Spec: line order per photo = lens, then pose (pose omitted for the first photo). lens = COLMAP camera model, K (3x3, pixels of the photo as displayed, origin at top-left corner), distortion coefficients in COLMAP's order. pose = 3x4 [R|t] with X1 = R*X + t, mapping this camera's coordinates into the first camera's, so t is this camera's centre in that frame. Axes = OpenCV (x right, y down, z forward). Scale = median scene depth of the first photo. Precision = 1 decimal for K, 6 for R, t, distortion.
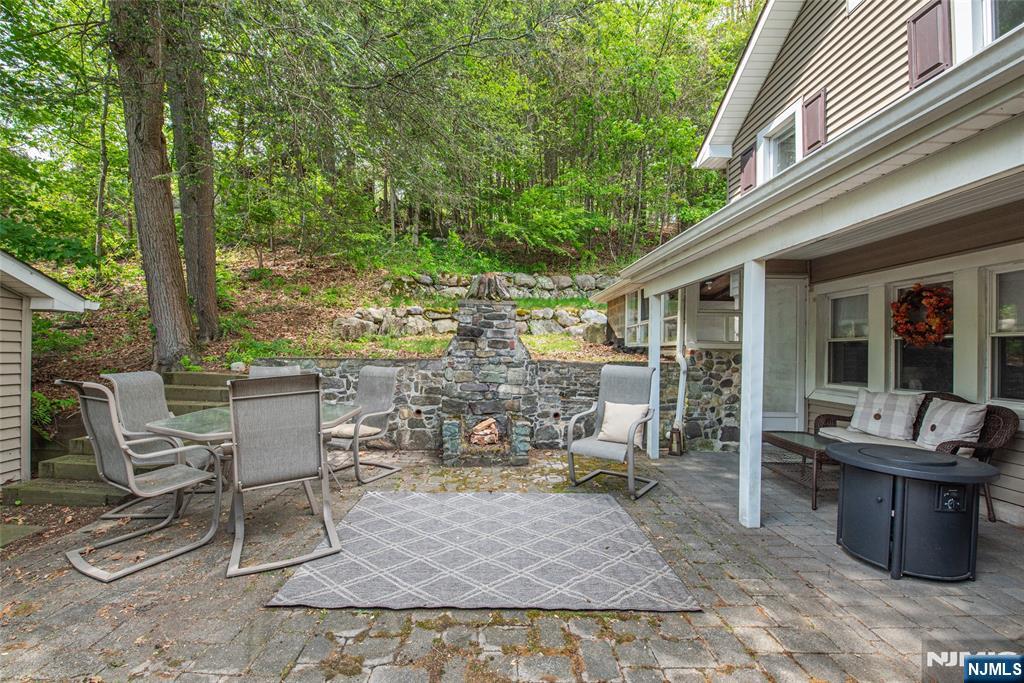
lens RADIAL K [[412.1, 0, 492.2], [0, 412.1, 352.3], [0, 0, 1]] dist [-0.020851, -0.000504]
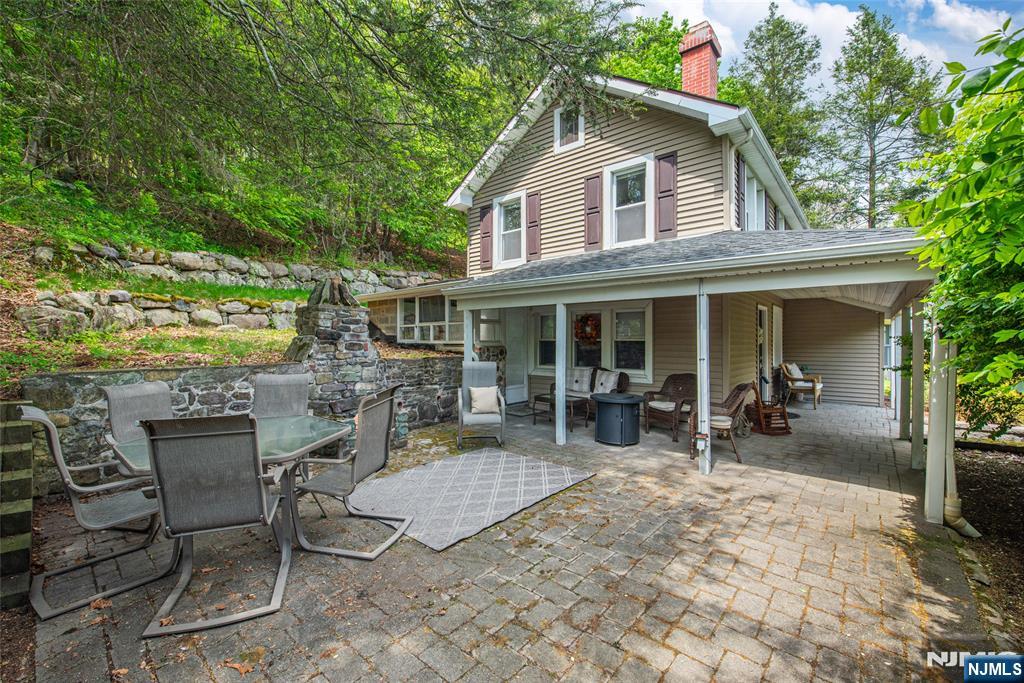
lens RADIAL K [[419.6, 0, 512.0], [0, 419.6, 341.5], [0, 0, 1]] dist [-0.021308, -0.000186]
pose [[0.645450, -0.014517, 0.763664, -0.570217], [0.008459, 0.999894, 0.011858, -0.042879], [-0.763755, -0.001194, 0.645505, -0.044056]]
